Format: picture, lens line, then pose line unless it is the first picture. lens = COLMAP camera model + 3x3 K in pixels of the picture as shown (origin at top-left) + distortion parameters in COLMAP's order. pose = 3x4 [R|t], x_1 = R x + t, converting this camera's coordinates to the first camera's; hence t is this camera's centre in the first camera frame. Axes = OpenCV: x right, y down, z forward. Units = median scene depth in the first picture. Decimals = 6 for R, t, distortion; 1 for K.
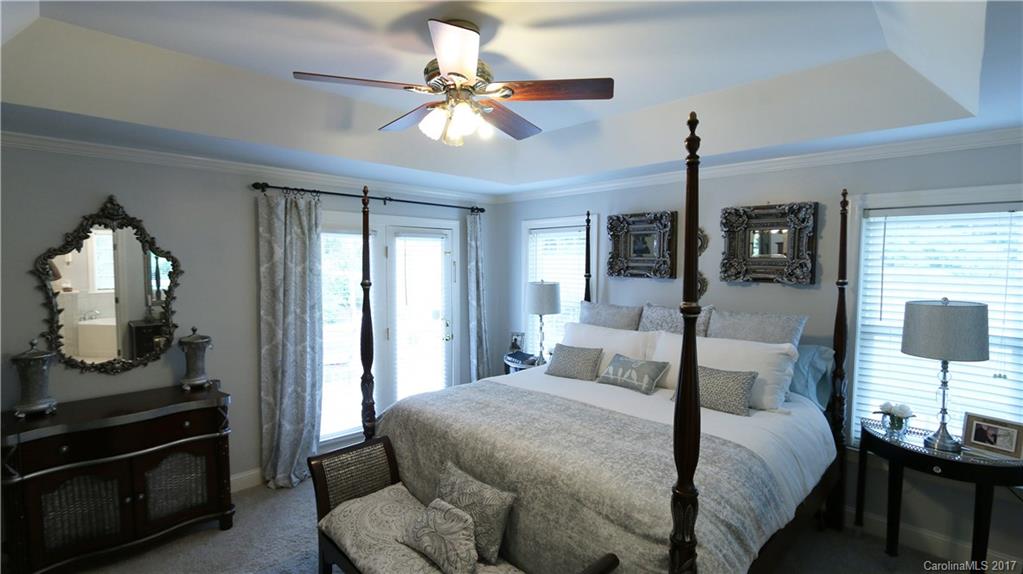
lens RADIAL K [[467.3, 0, 509.4], [0, 467.3, 290.1], [0, 0, 1]] dist [-0.027184, 0.007233]
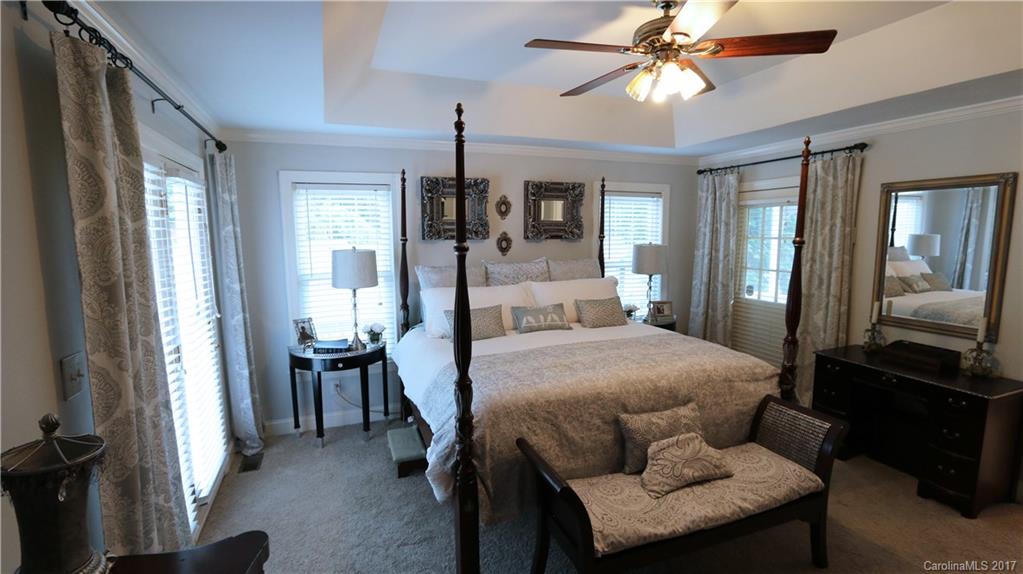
lens RADIAL K [[474.5, 0, 509.8], [0, 474.5, 282.6], [0, 0, 1]] dist [-0.000217, 0.000067]
pose [[0.400553, -0.109209, 0.909742, -0.914003], [0.065579, 0.993742, 0.090419, -0.026022], [-0.913924, 0.023442, 0.405209, 0.631714]]
